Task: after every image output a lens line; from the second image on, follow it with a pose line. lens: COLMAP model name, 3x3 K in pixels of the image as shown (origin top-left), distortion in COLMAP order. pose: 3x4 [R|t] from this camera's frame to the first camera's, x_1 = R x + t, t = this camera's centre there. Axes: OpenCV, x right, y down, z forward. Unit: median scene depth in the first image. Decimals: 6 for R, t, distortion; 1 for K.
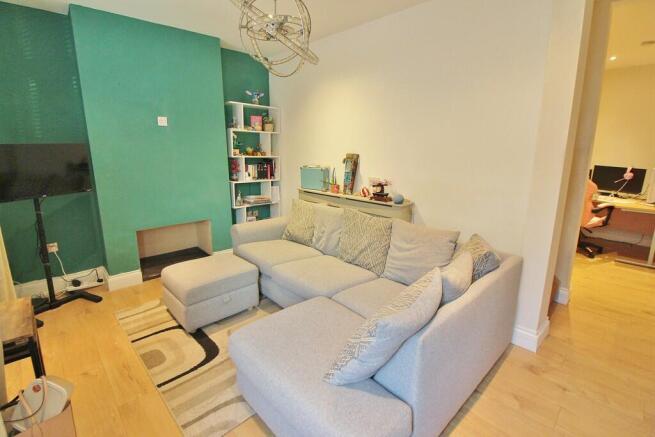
lens RADIAL K [[309.7, 0, 330.3], [0, 309.7, 208.0], [0, 0, 1]] dist [-0.000835, -0.000722]
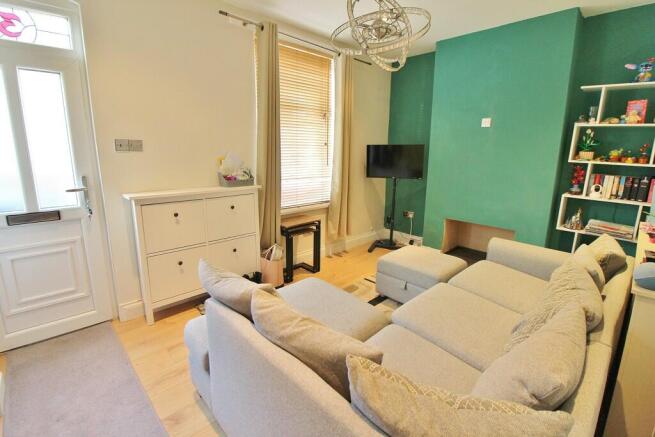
lens RADIAL K [[309.7, 0, 330.3], [0, 309.7, 208.0], [0, 0, 1]] dist [-0.000835, -0.000722]
pose [[0.013653, 0.185905, -0.982473, 0.436797], [-0.213316, 0.960486, 0.178780, -0.067629], [0.976888, 0.207136, 0.052770, 0.418358]]
